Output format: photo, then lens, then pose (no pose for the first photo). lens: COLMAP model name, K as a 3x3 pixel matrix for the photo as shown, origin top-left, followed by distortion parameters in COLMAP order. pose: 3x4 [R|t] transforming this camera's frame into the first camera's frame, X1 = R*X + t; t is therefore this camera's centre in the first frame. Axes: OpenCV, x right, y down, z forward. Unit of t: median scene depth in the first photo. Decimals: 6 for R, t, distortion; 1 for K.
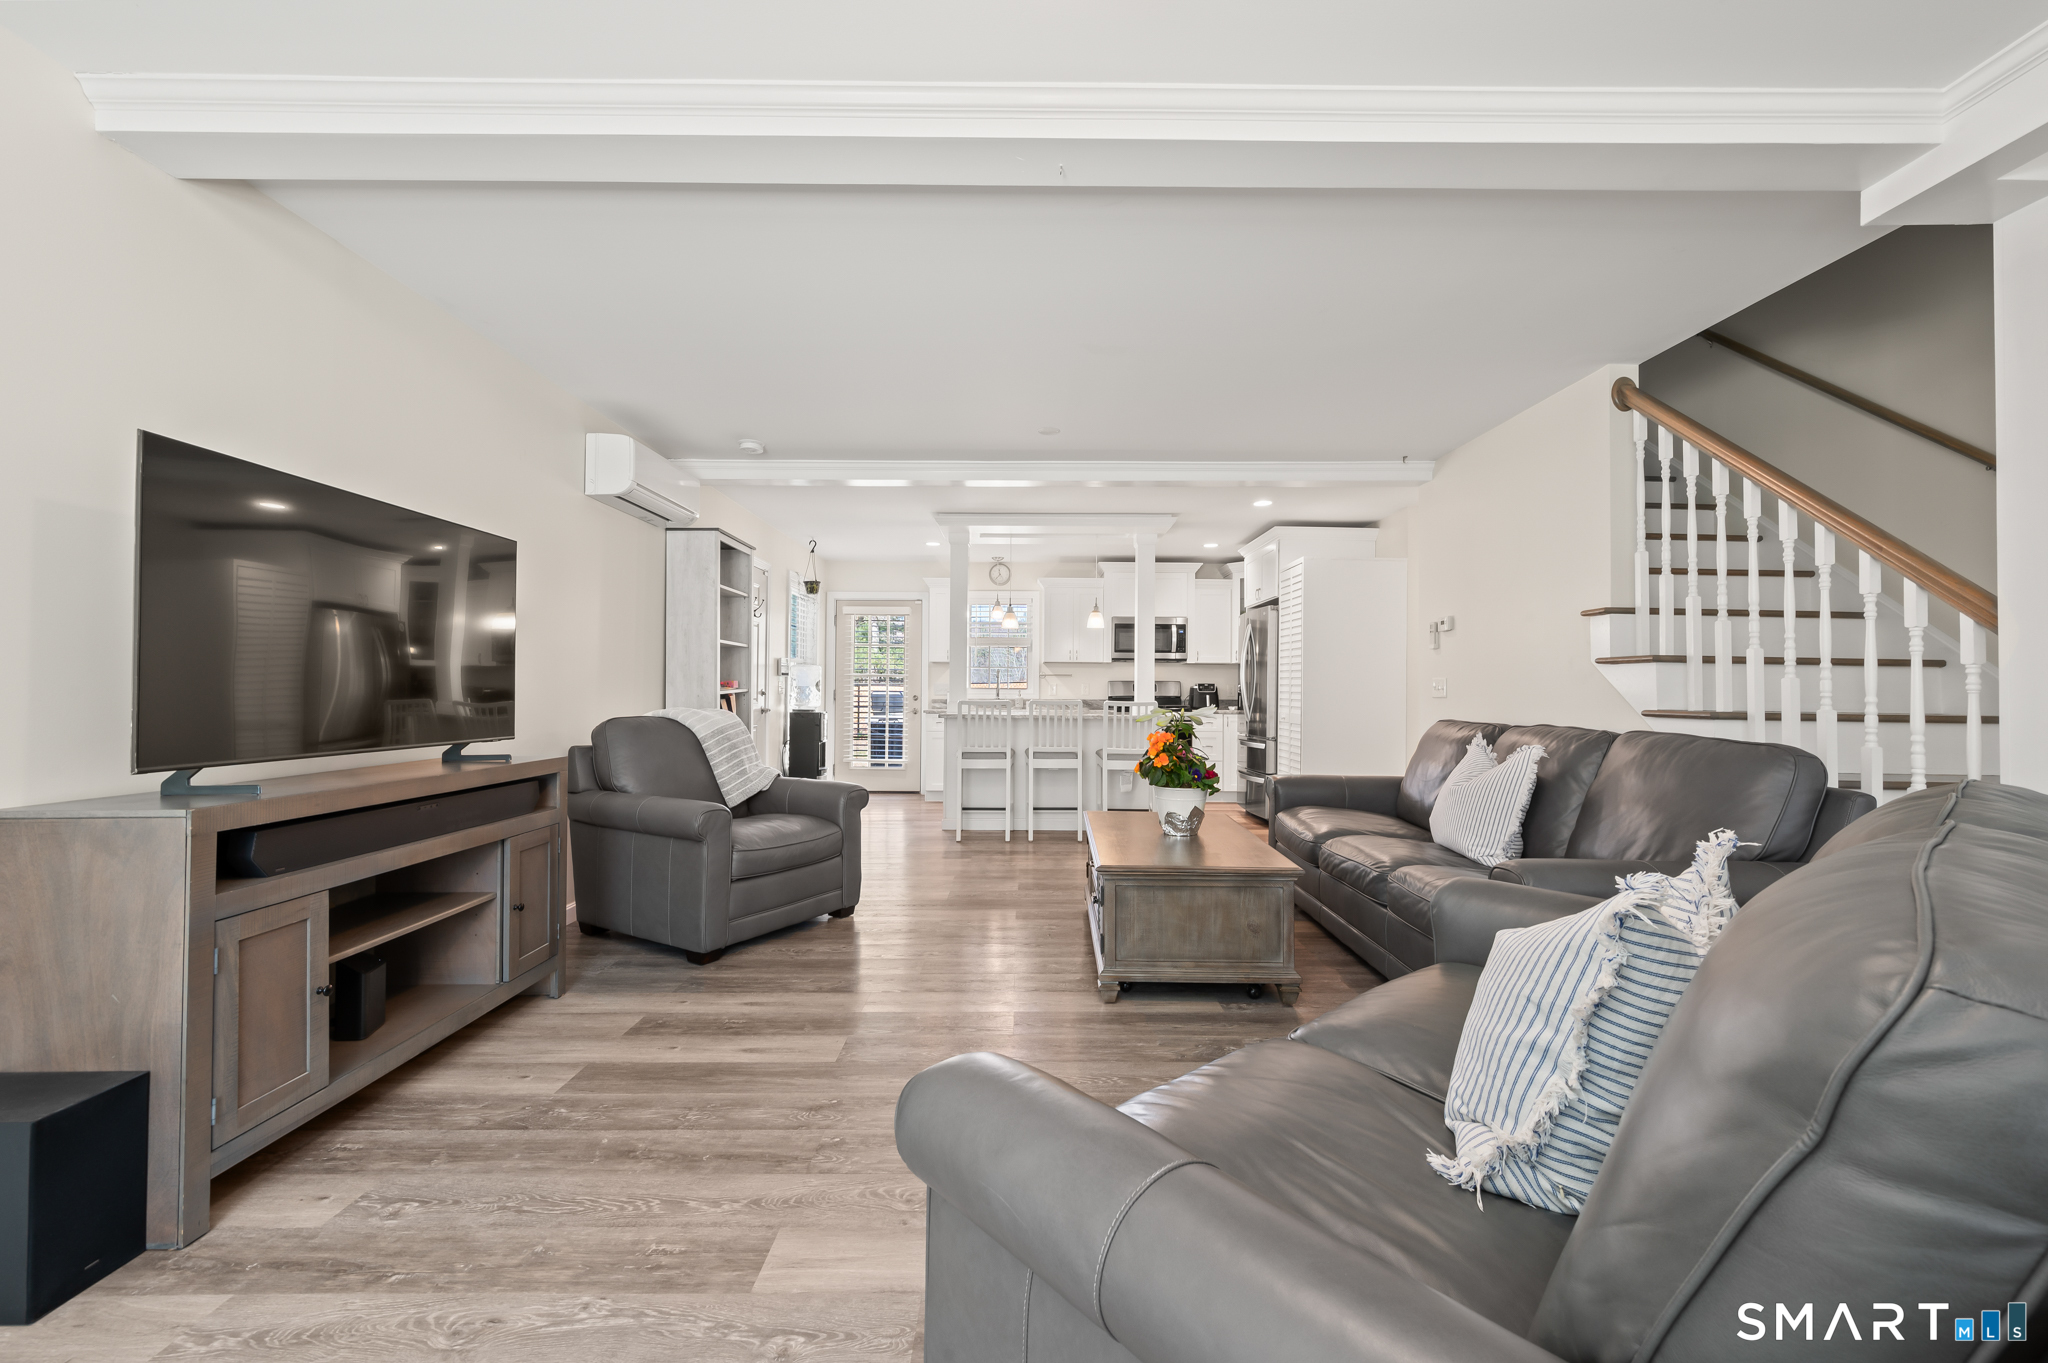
lens RADIAL K [[818.1, 0, 1045.0], [0, 818.1, 676.7], [0, 0, 1]] dist [-0.000924, -0.000141]
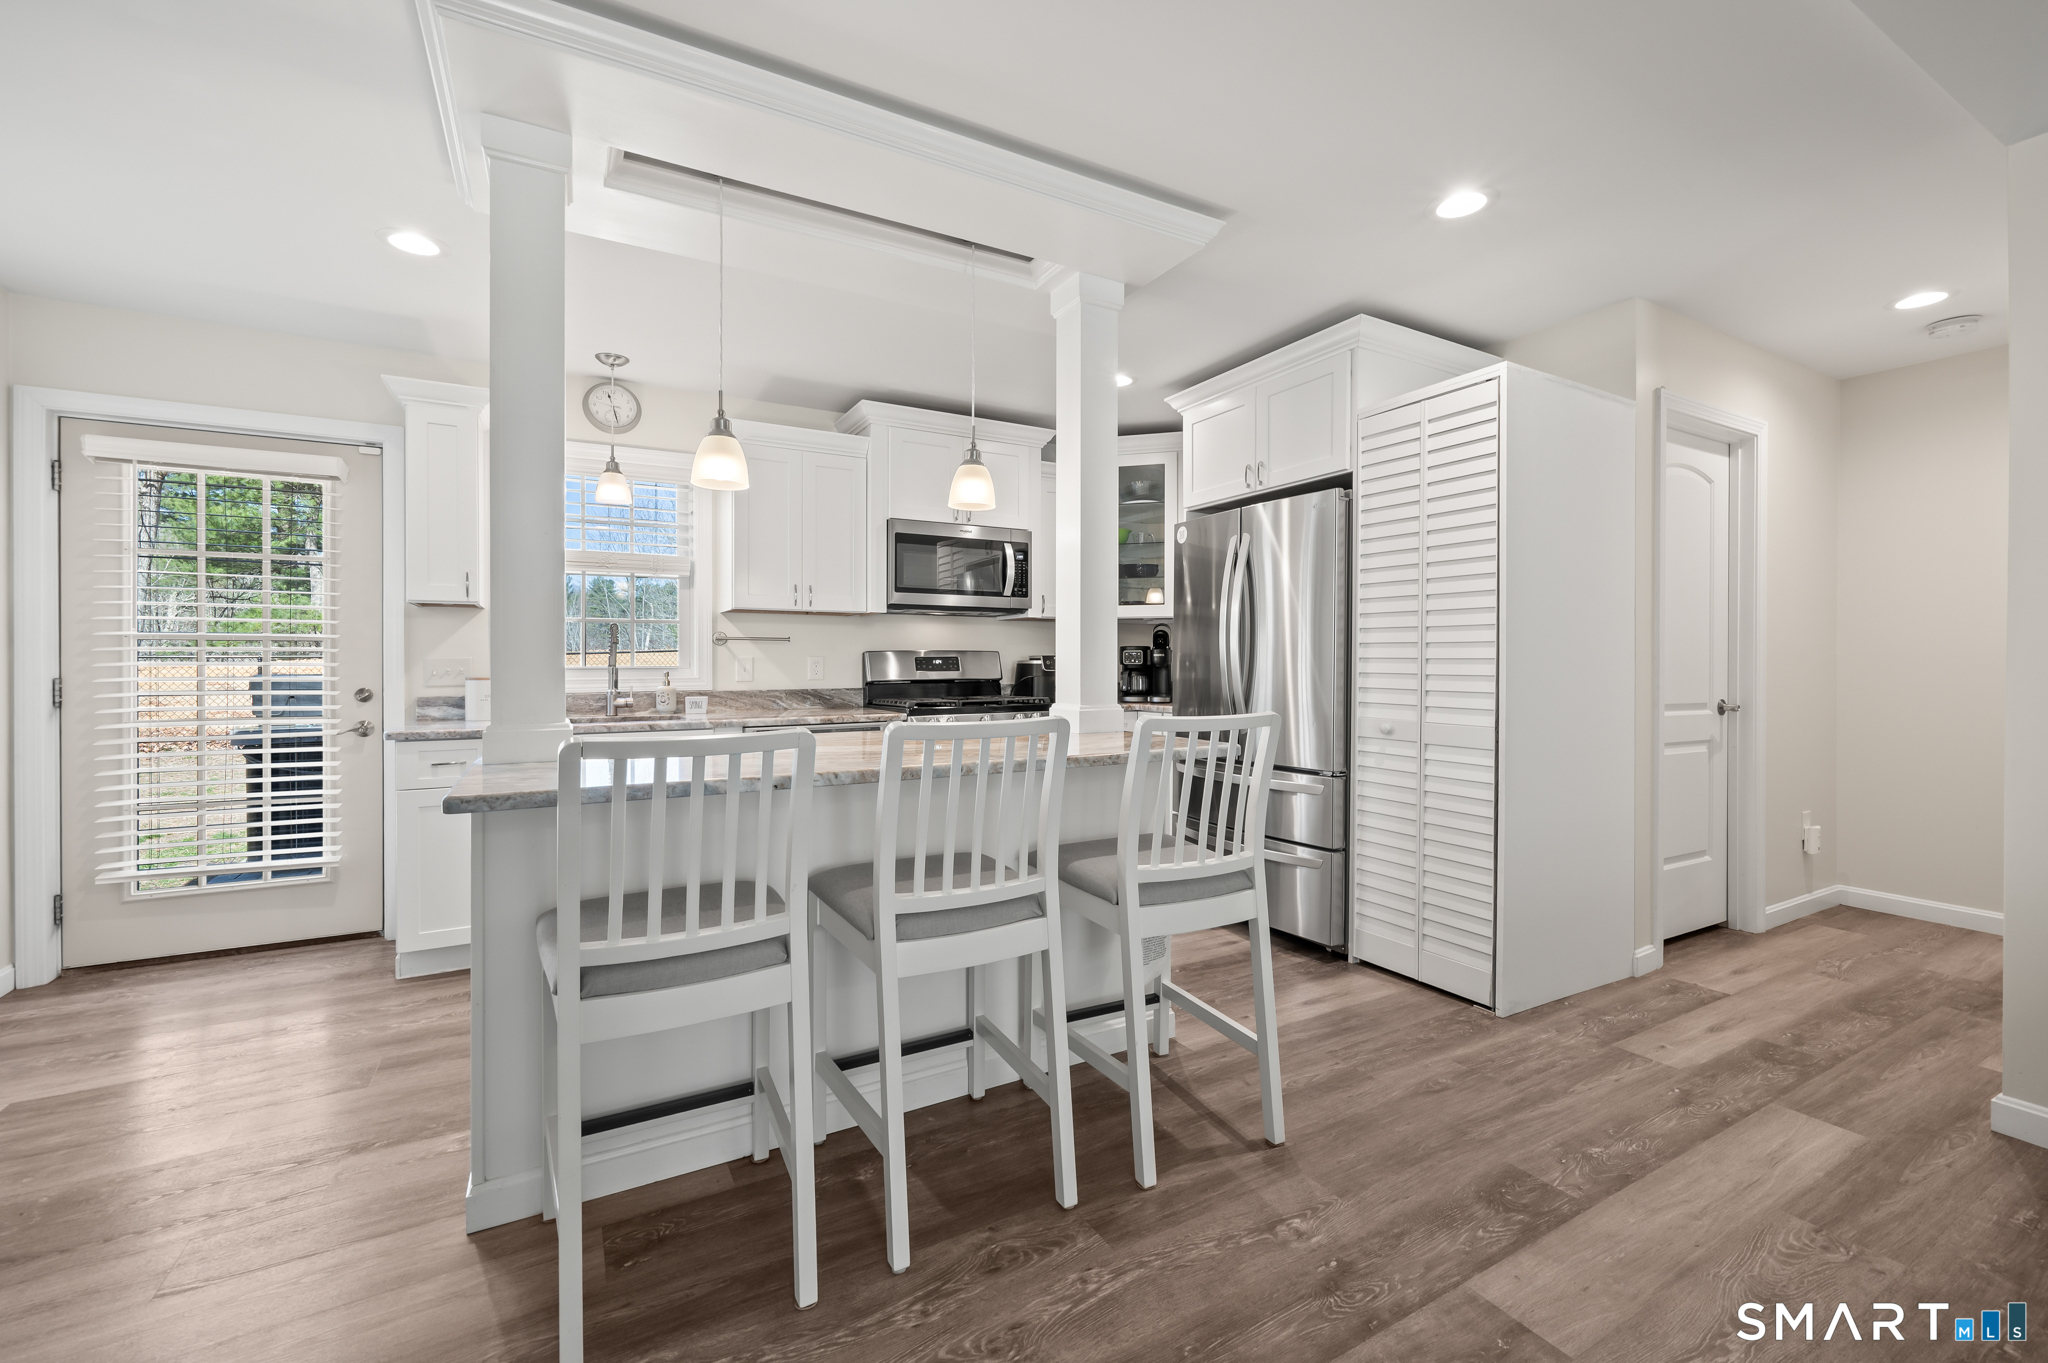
lens RADIAL K [[812.0, 0, 1031.4], [0, 812.0, 661.9], [0, 0, 1]] dist [0.024537, -0.000050]
pose [[0.868272, -0.007889, 0.496026, -0.206217], [-0.001137, 0.999839, 0.017893, 0.006970], [-0.496087, -0.016100, 0.868123, 1.334619]]
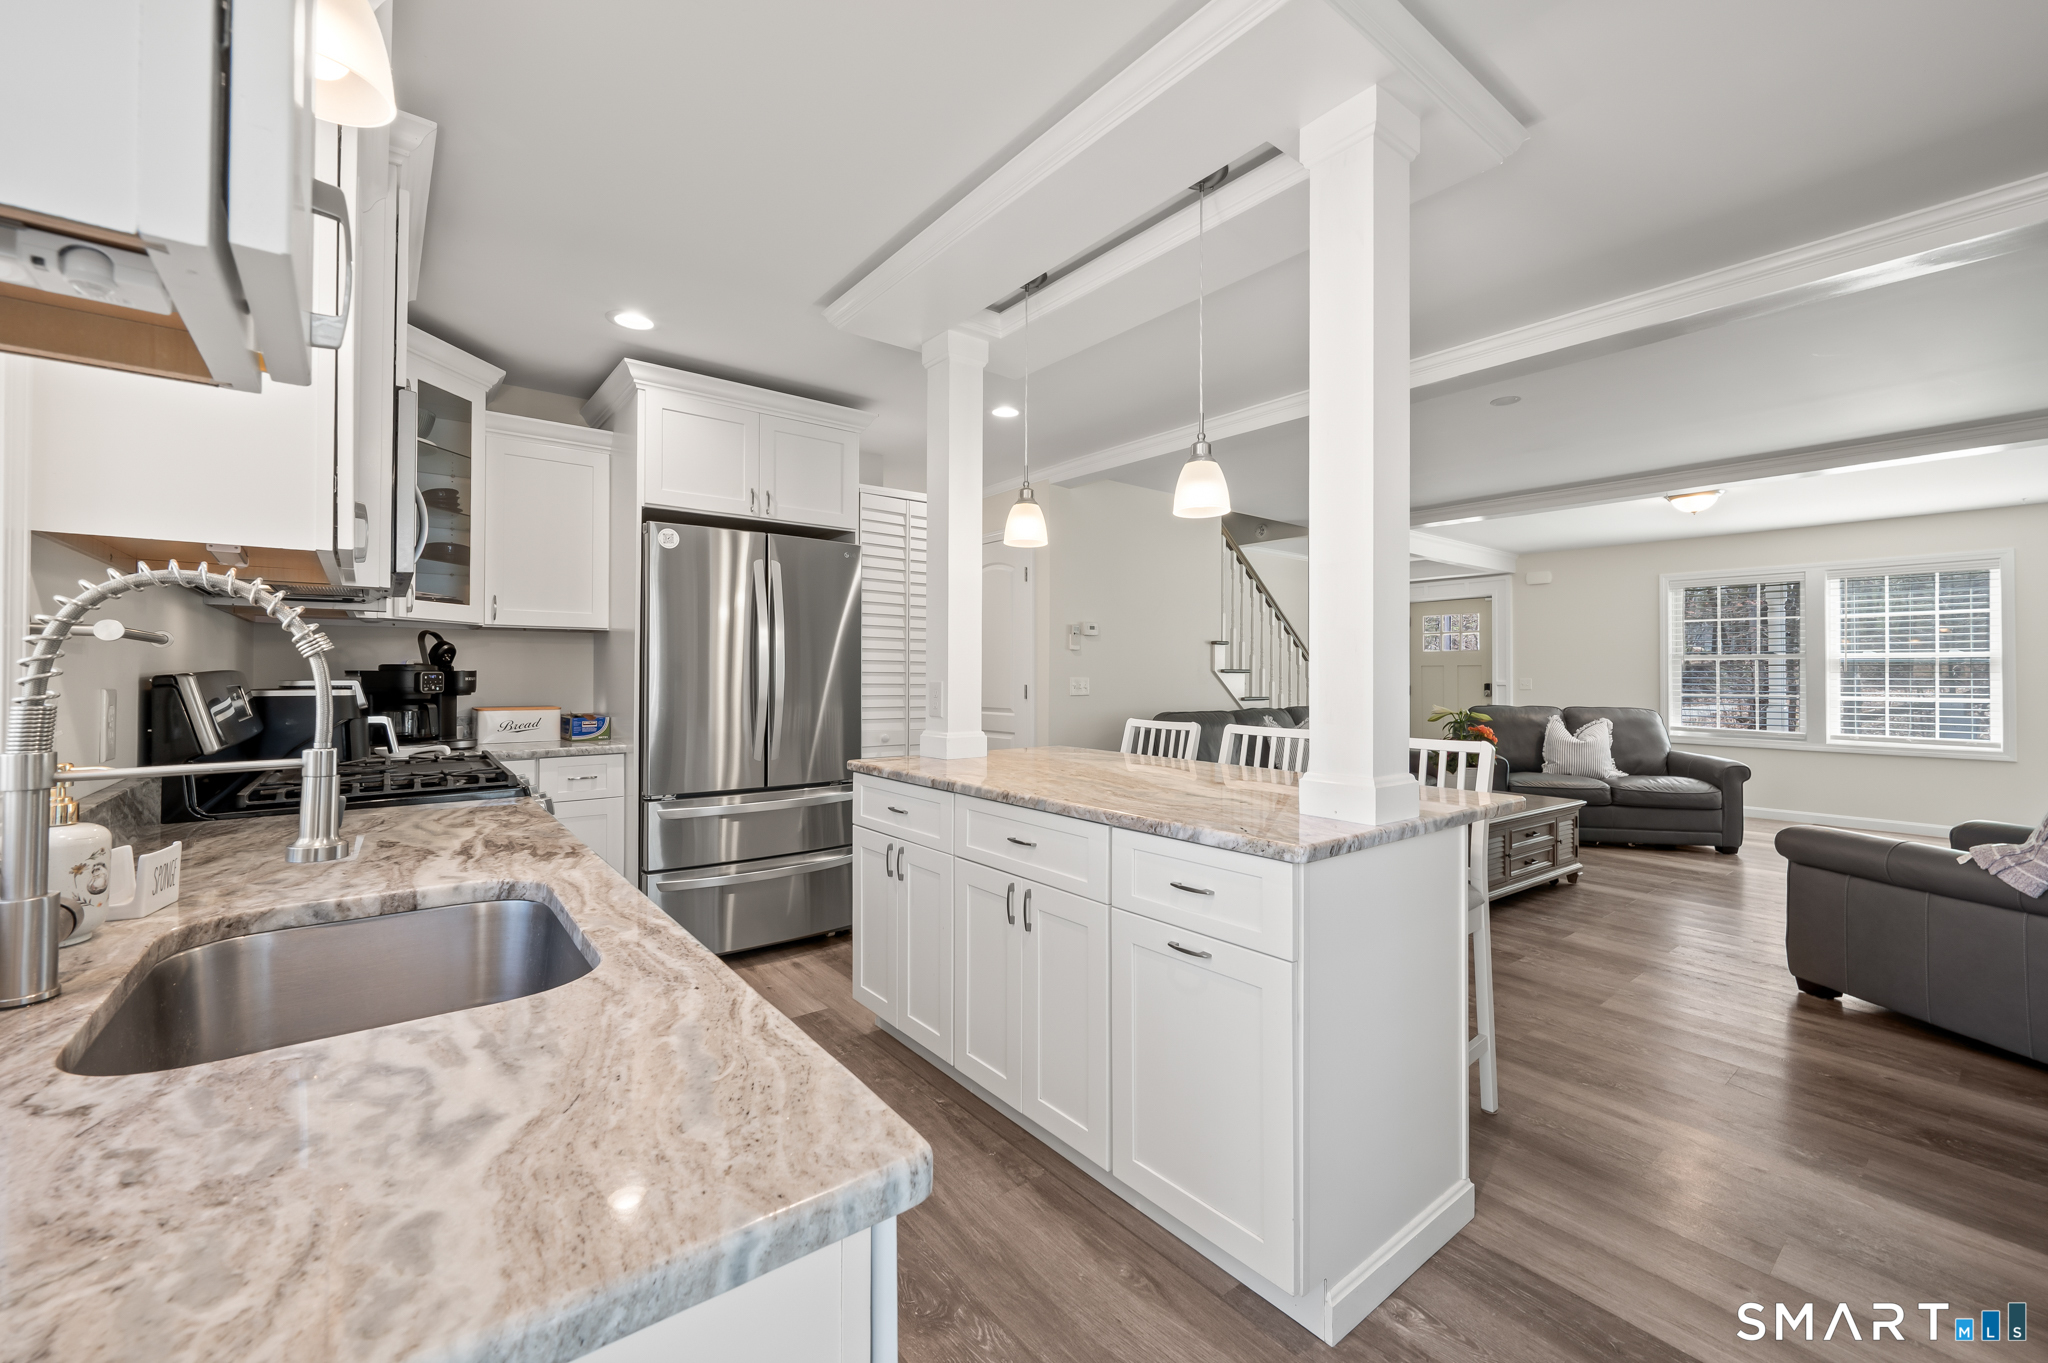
lens RADIAL K [[828.2, 0, 1034.0], [0, 828.2, 669.2], [0, 0, 1]] dist [0.002514, 0.000106]
pose [[-0.615355, -0.003320, 0.788243, -0.506920], [-0.020591, 0.999718, -0.011864, 0.006744], [-0.787981, -0.023531, -0.615250, 2.527858]]
